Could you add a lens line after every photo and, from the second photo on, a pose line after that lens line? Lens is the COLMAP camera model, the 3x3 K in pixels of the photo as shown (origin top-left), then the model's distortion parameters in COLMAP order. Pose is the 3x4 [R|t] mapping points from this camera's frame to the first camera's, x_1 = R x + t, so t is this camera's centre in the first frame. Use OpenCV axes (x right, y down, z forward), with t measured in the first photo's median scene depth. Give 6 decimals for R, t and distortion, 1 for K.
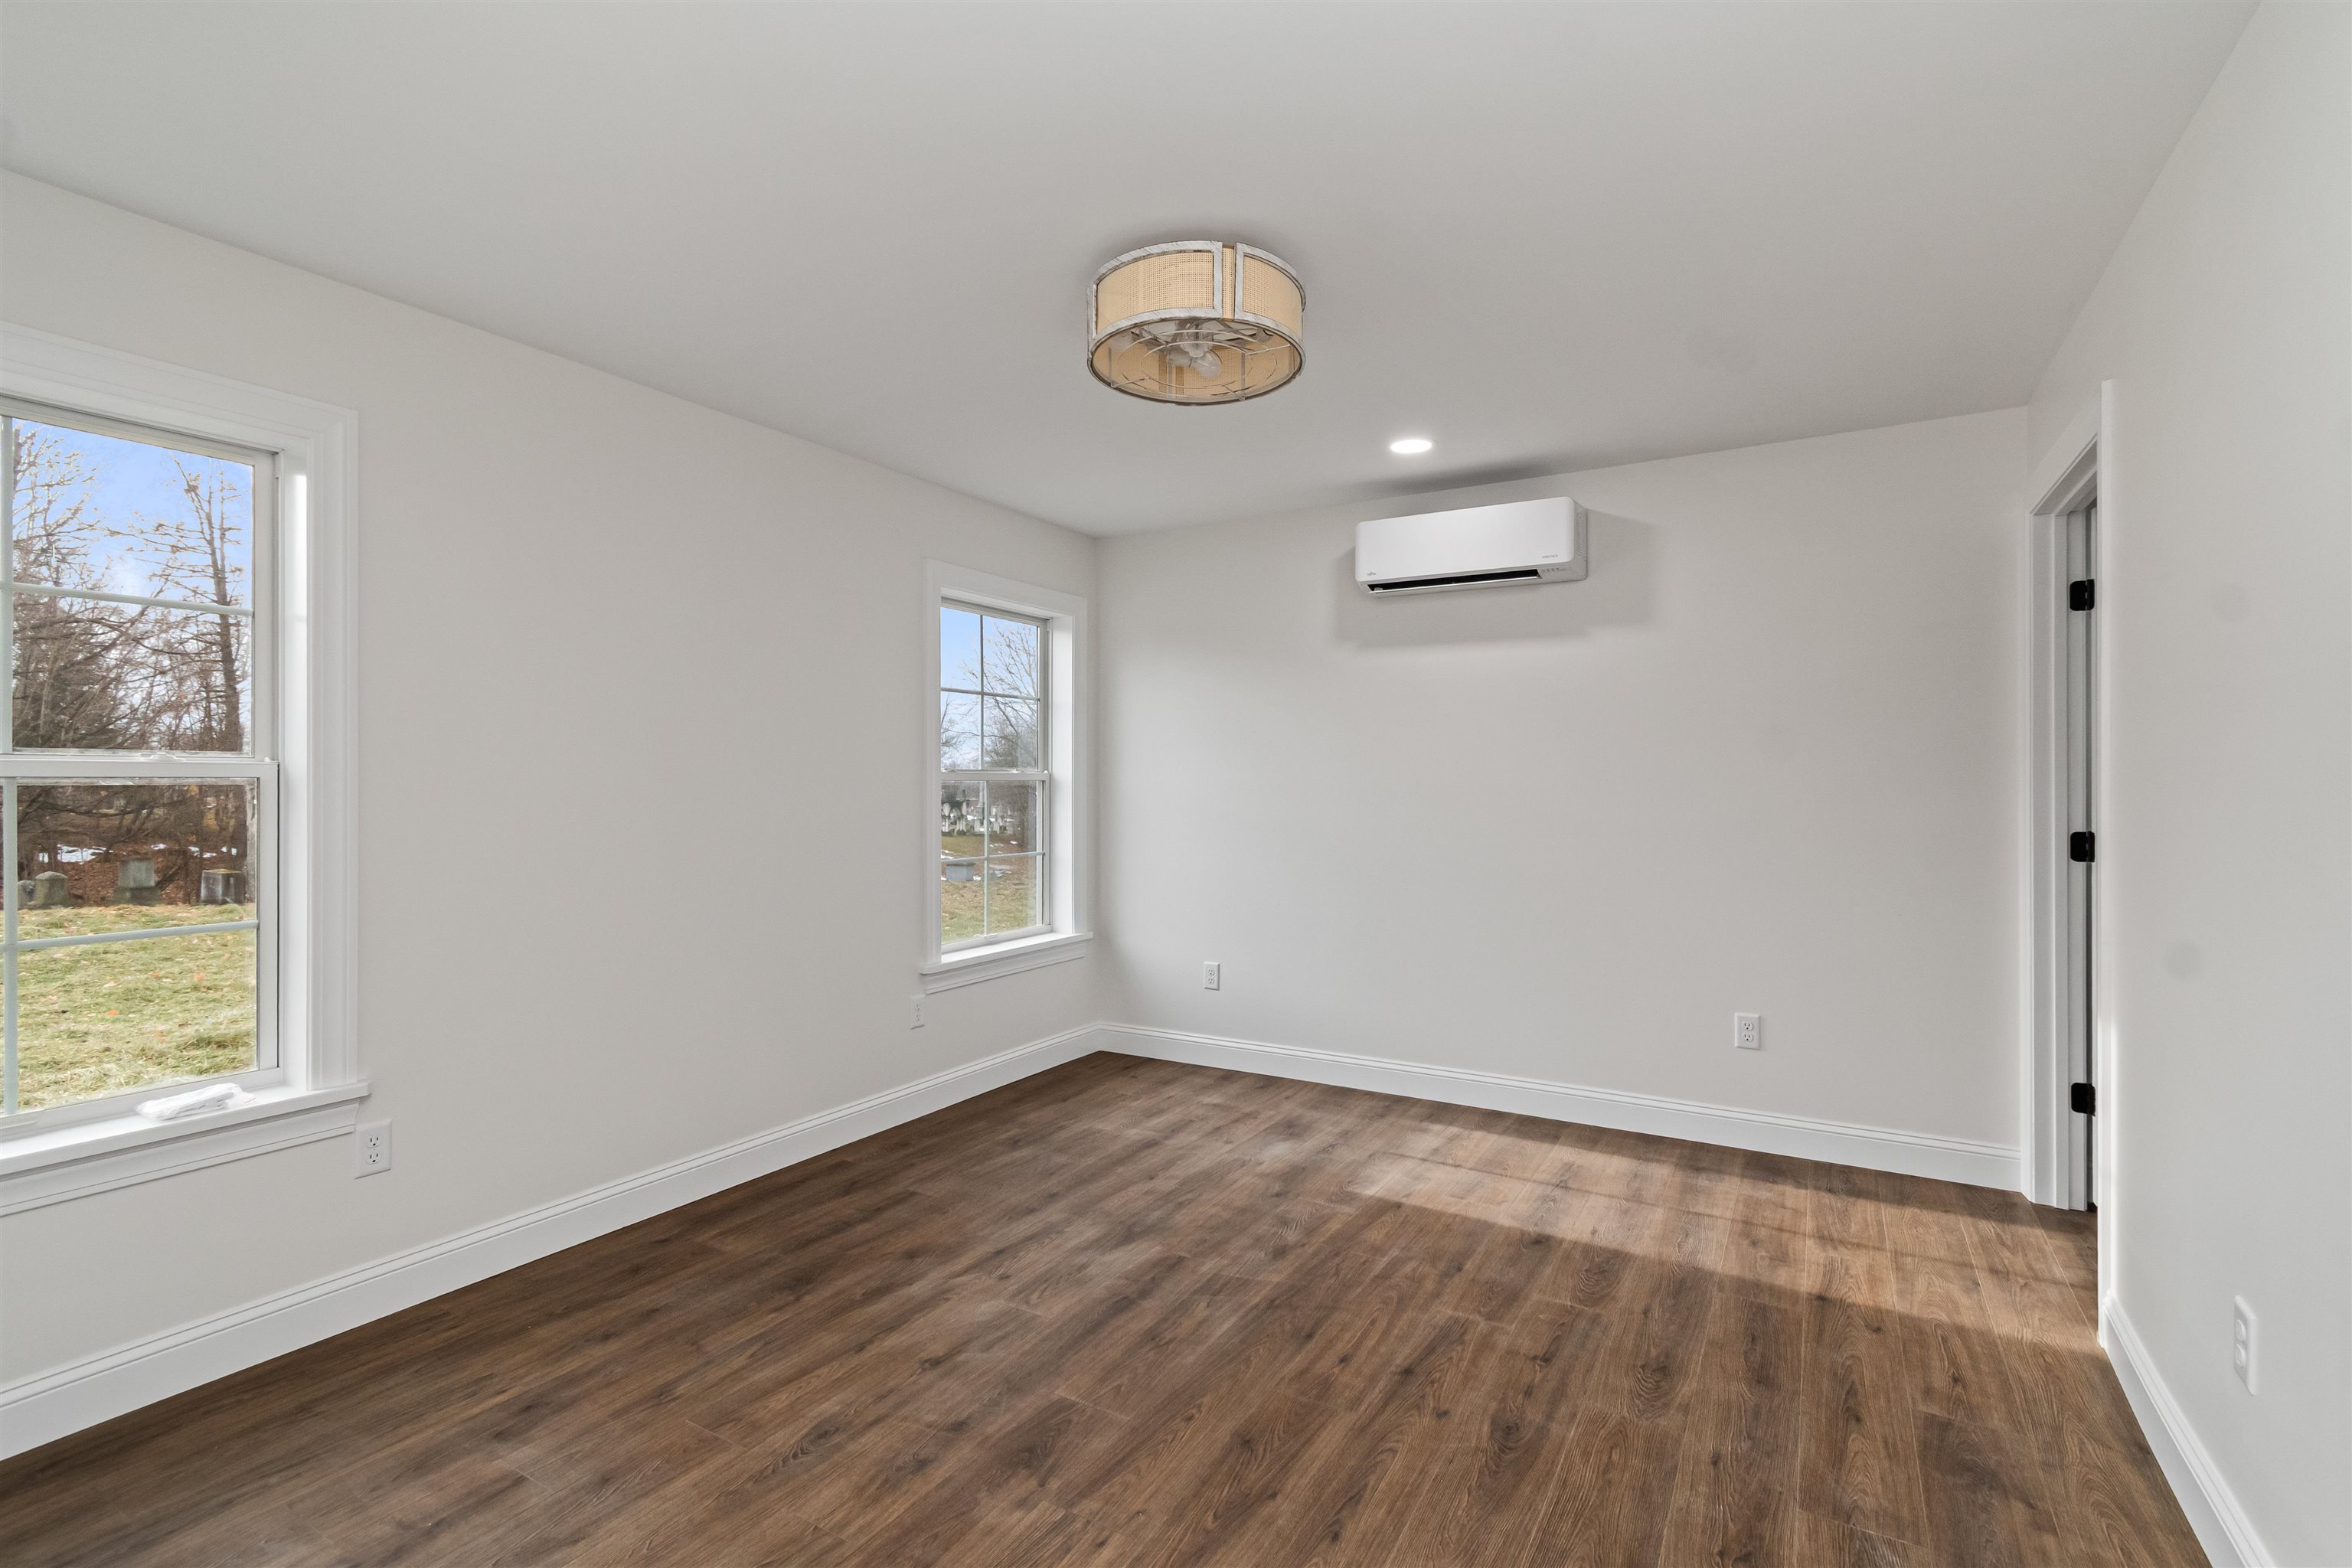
lens RADIAL K [[1054.6, 0, 1187.0], [0, 1054.6, 785.8], [0, 0, 1]] dist [0.000414, -0.000851]
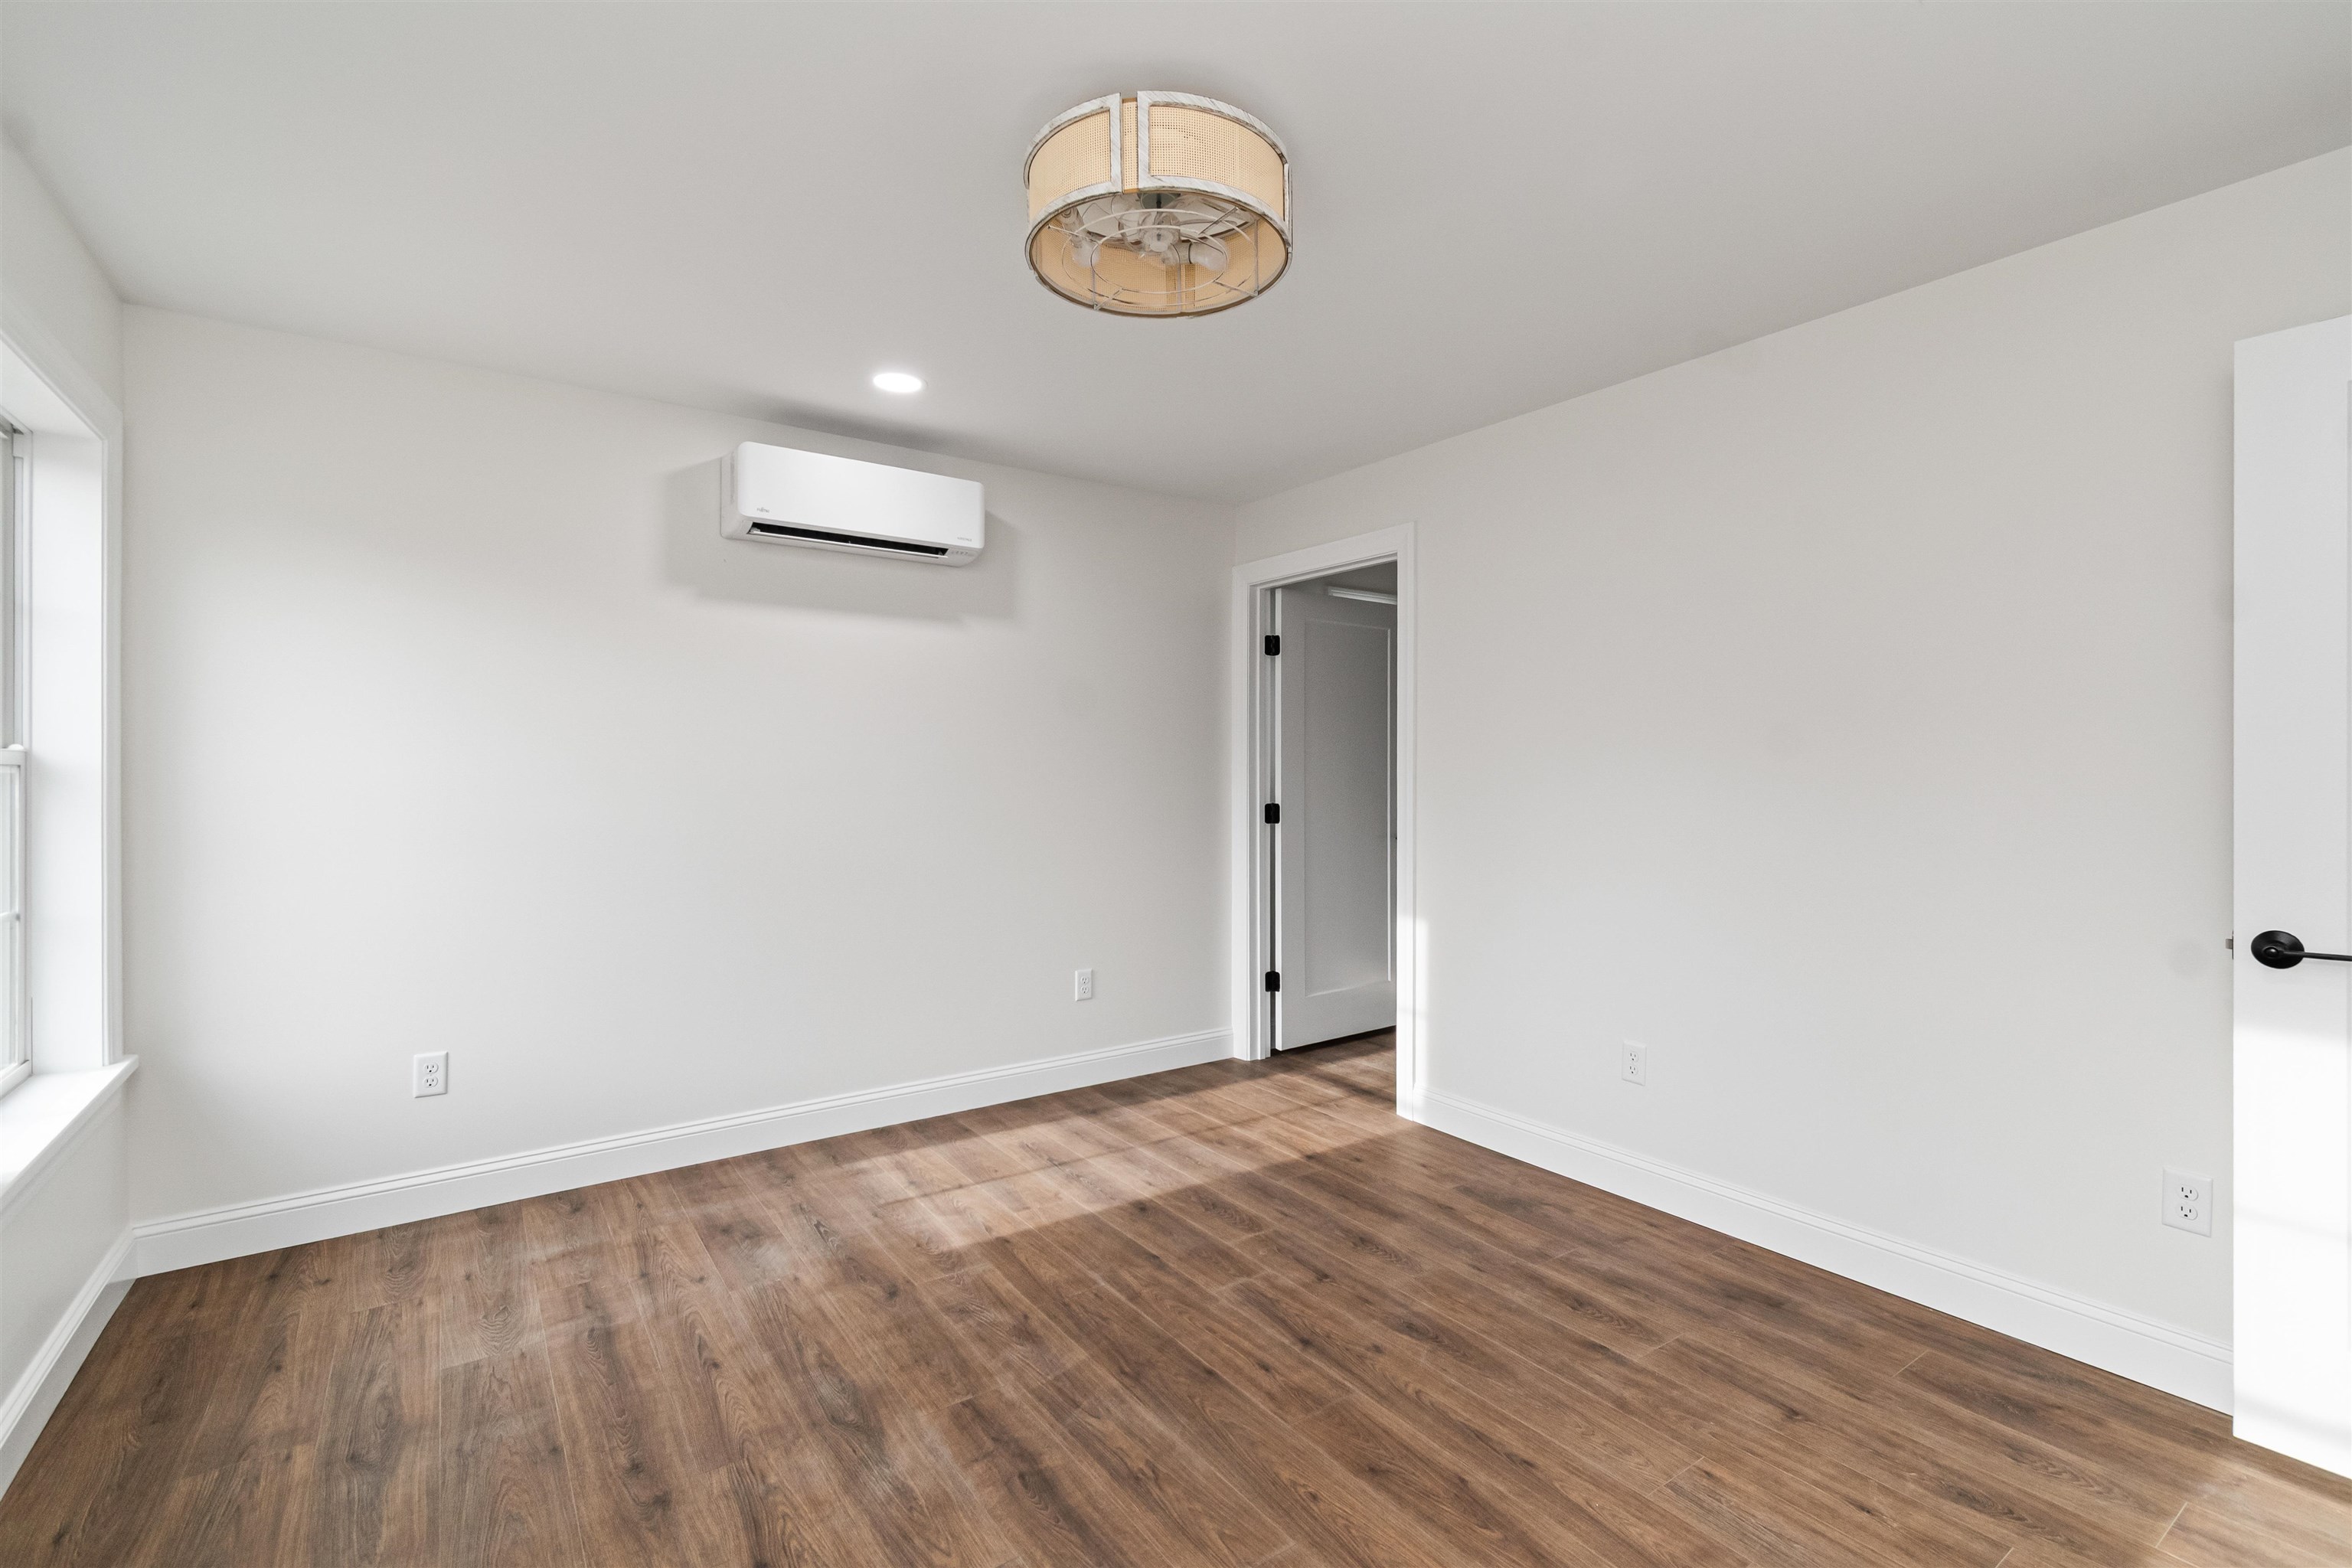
lens RADIAL K [[1054.6, 0, 1187.0], [0, 1054.6, 785.8], [0, 0, 1]] dist [0.000414, -0.000851]
pose [[0.408502, -0.012226, 0.912675, -0.603154], [0.003148, 0.999923, 0.011986, 0.001007], [-0.912752, -0.002024, 0.408509, 0.539153]]
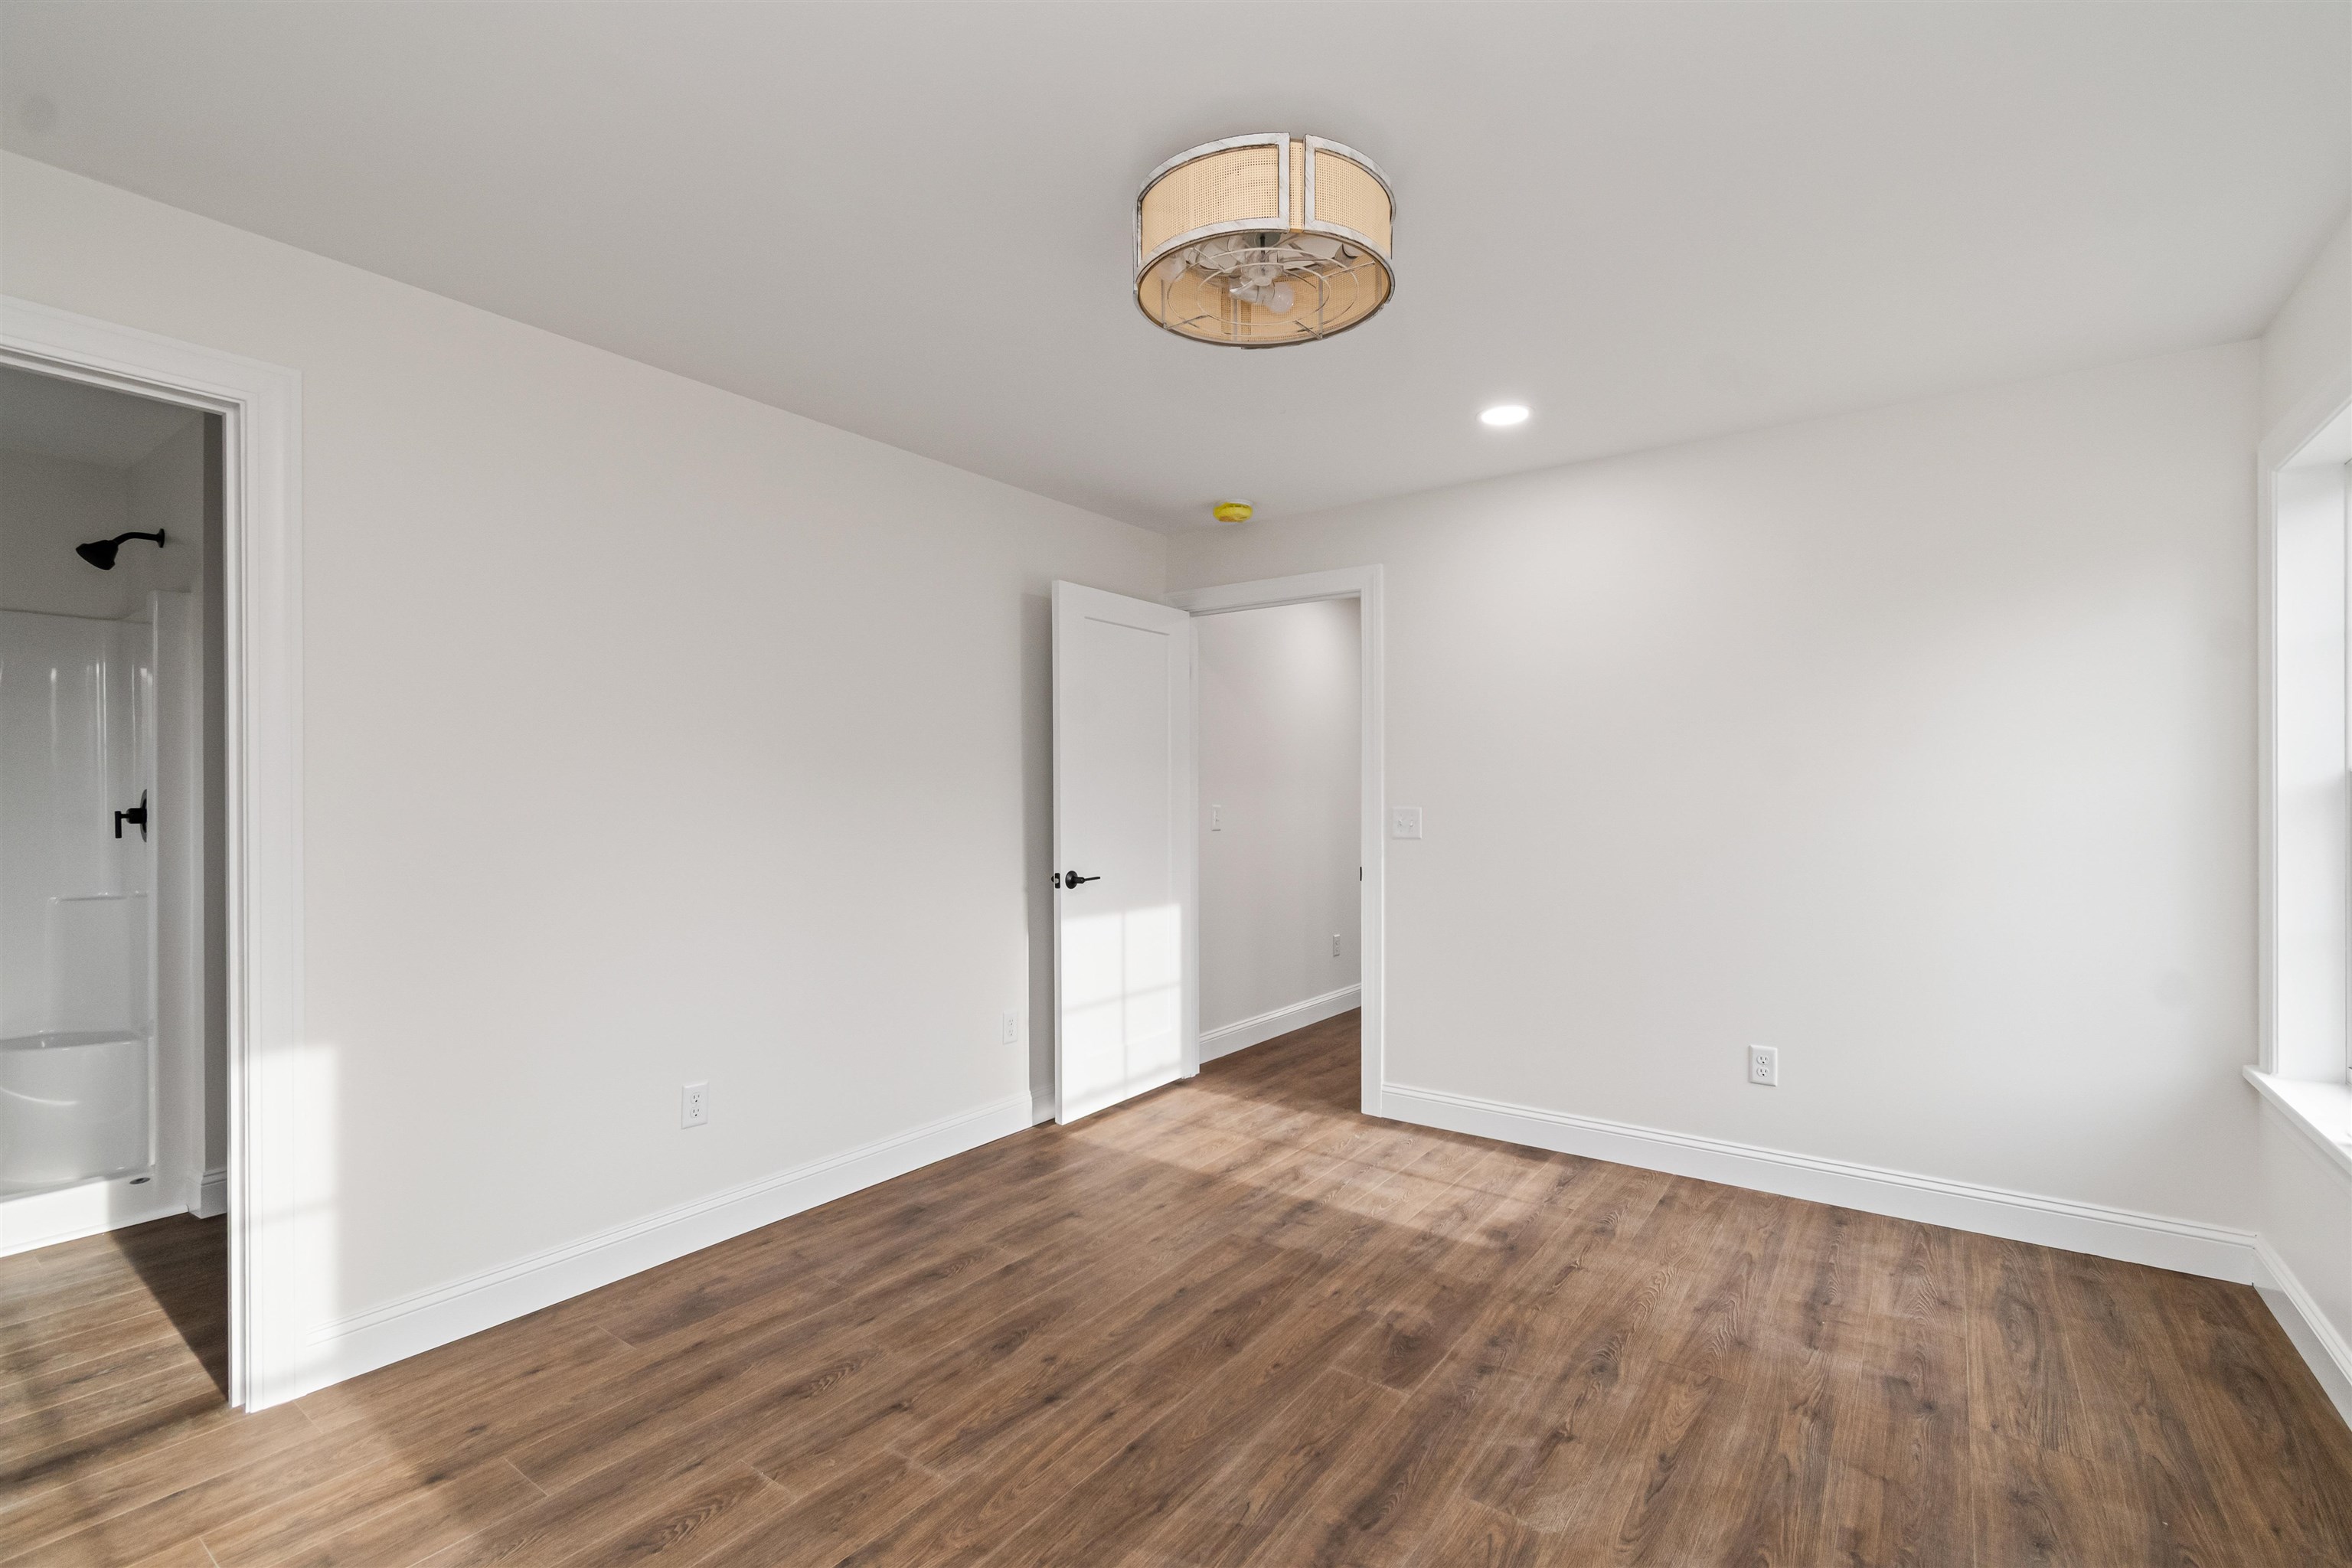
lens RADIAL K [[1042.3, 0, 1198.5], [0, 1042.3, 774.1], [0, 0, 1]] dist [0.000675, -0.000123]
pose [[-0.996501, 0.005001, 0.083437, -0.007698], [0.003862, 0.999897, -0.013808, -0.006165], [-0.083497, -0.013437, -0.996417, 1.535303]]
